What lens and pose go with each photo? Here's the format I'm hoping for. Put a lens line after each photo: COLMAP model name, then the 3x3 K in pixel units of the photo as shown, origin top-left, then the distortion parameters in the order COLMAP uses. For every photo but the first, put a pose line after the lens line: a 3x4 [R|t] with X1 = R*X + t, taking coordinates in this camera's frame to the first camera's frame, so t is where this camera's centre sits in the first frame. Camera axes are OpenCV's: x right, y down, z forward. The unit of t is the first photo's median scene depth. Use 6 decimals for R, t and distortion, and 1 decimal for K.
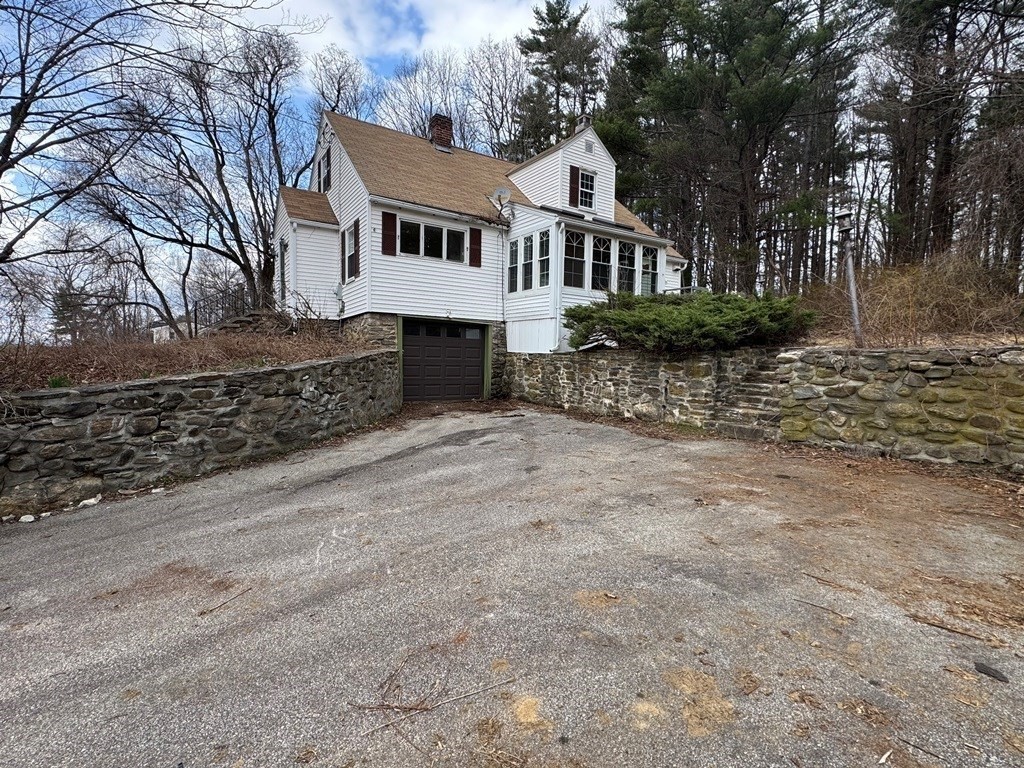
lens RADIAL K [[484.5, 0, 512.0], [0, 484.5, 384.0], [0, 0, 1]] dist [-0.001484, -0.001281]
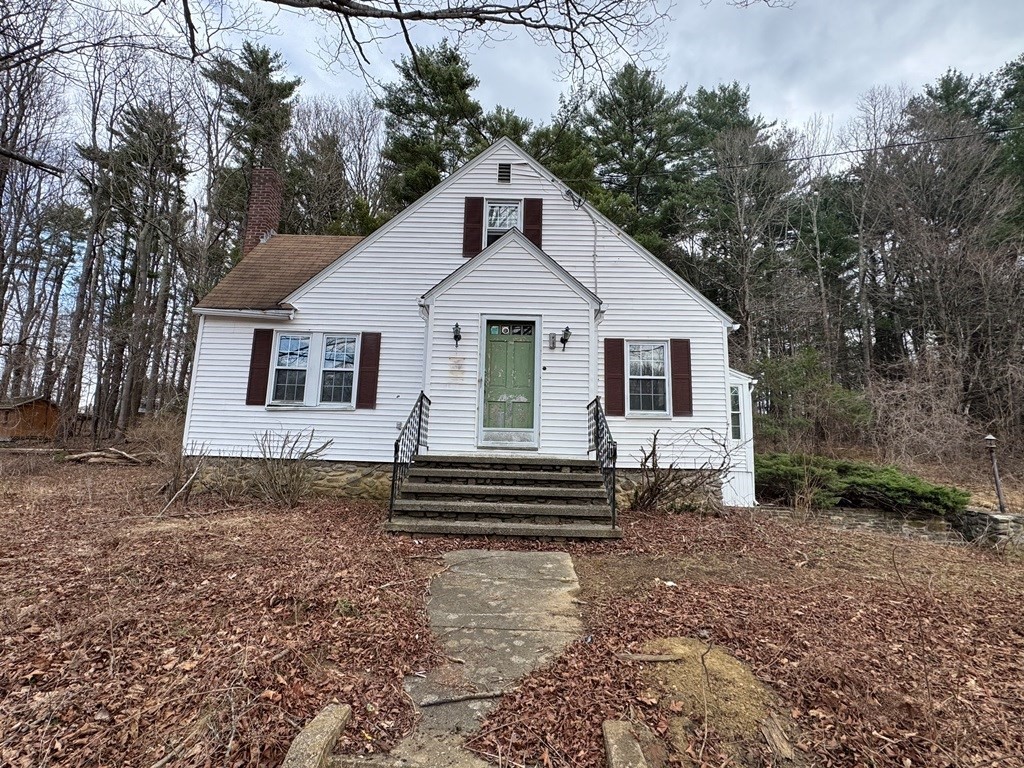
lens RADIAL K [[484.5, 0, 512.0], [0, 484.5, 384.0], [0, 0, 1]] dist [-0.001484, -0.001281]
pose [[0.562832, 0.135415, 0.815404, -1.004675], [0.020474, 0.983902, -0.177530, -0.138451], [-0.826318, 0.116614, 0.550999, 0.770852]]
